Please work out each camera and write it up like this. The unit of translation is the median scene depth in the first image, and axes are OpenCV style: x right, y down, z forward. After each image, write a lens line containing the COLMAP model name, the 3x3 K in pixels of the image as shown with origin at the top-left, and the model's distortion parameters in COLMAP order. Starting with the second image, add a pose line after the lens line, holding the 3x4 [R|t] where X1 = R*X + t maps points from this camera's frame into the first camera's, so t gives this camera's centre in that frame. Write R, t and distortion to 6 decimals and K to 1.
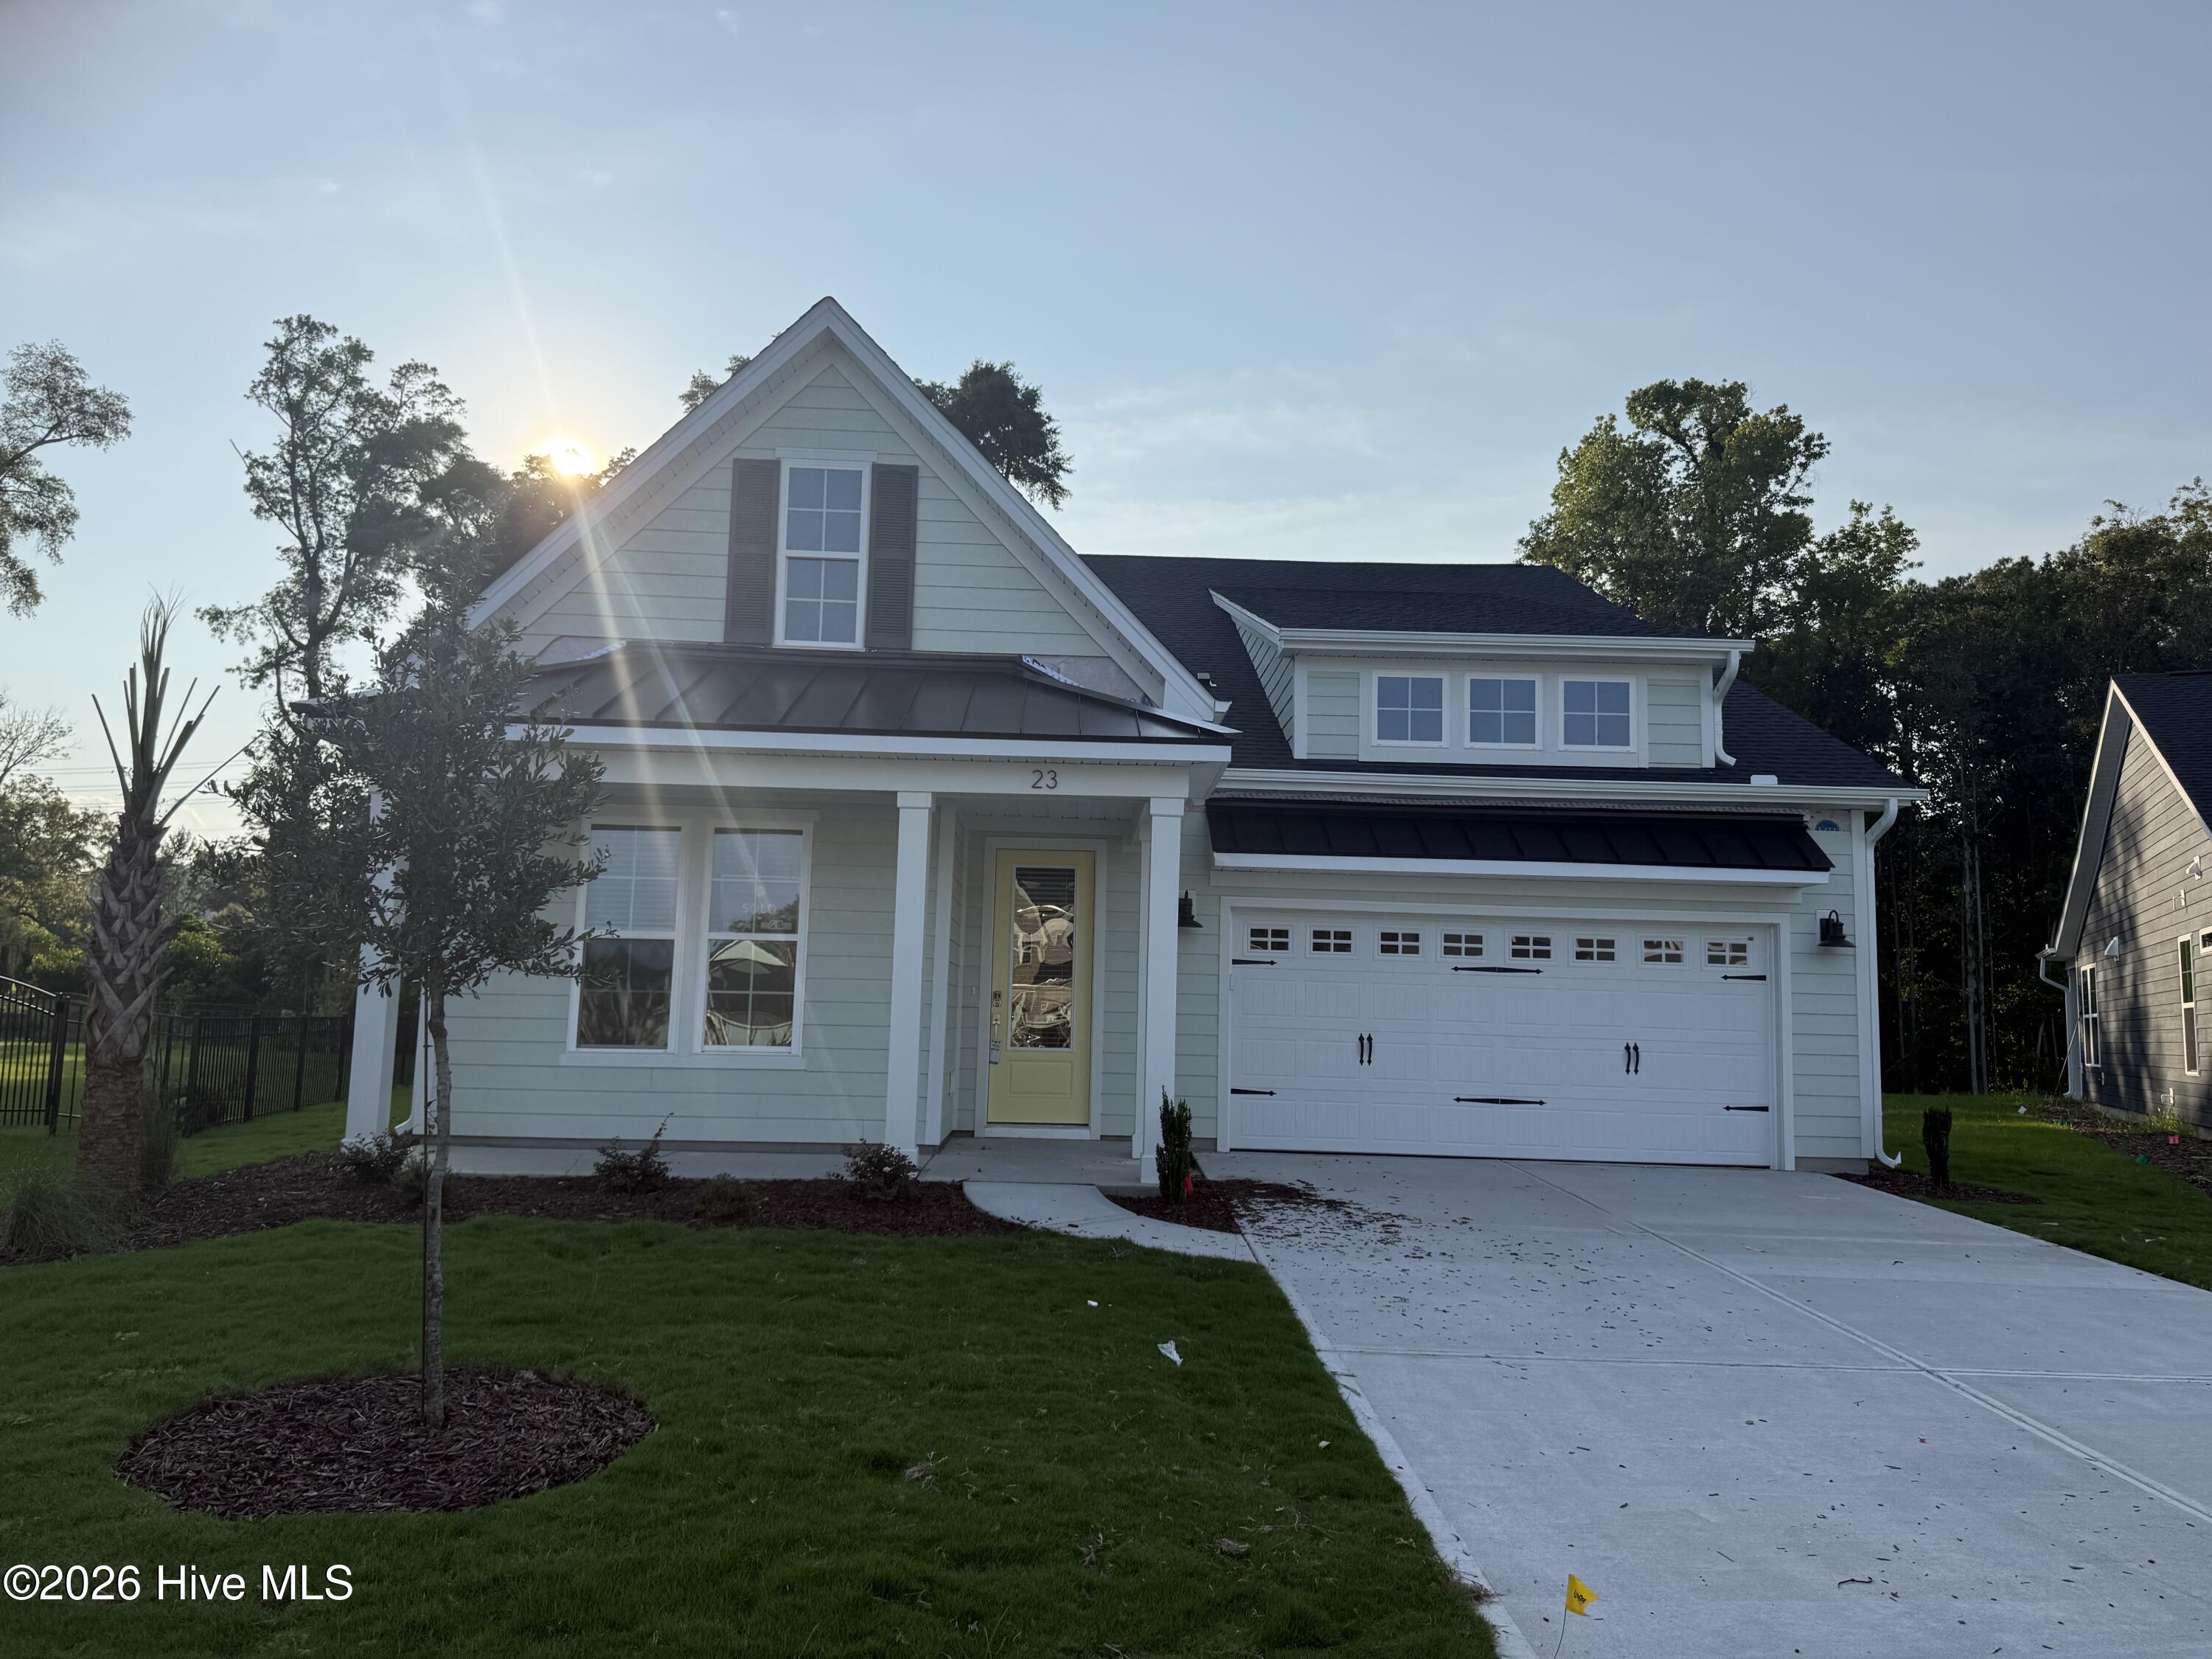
lens RADIAL K [[1565.3, 0, 1088.3], [0, 1565.3, 845.4], [0, 0, 1]] dist [0.086337, -0.057236]
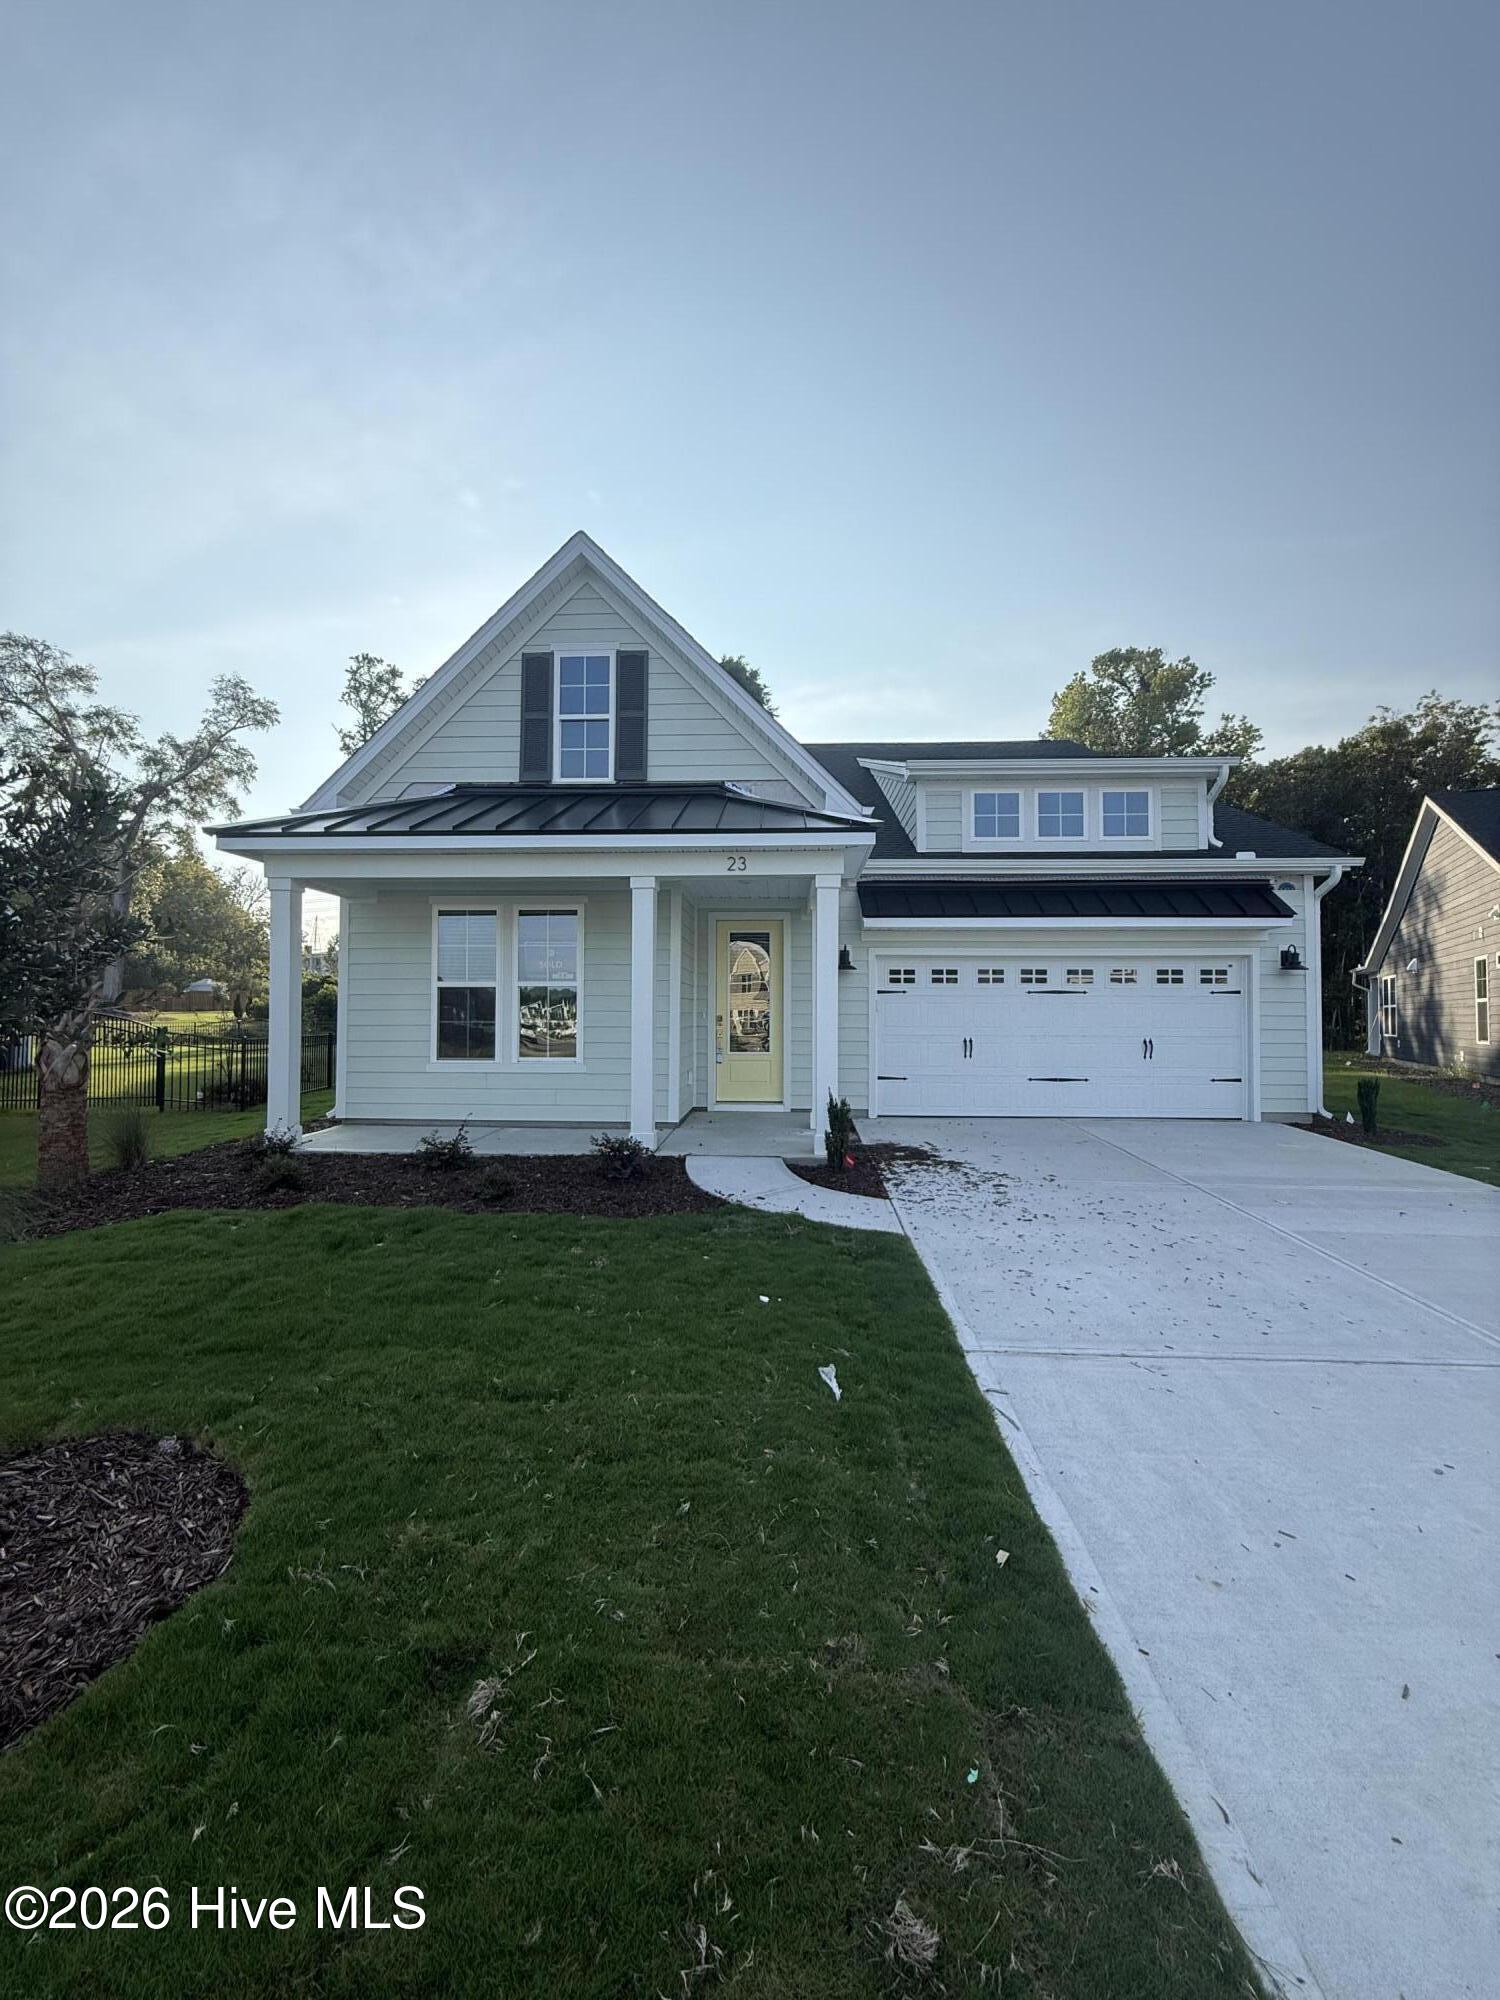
lens RADIAL K [[831.2, 0, 752.9], [0, 831.2, 992.8], [0, 0, 1]] dist [0.005706, 0.002845]
pose [[0.998256, -0.025955, -0.053019, 0.017210], [0.030013, 0.996561, 0.077242, 0.011167], [0.050832, -0.078699, 0.995602, 0.218319]]
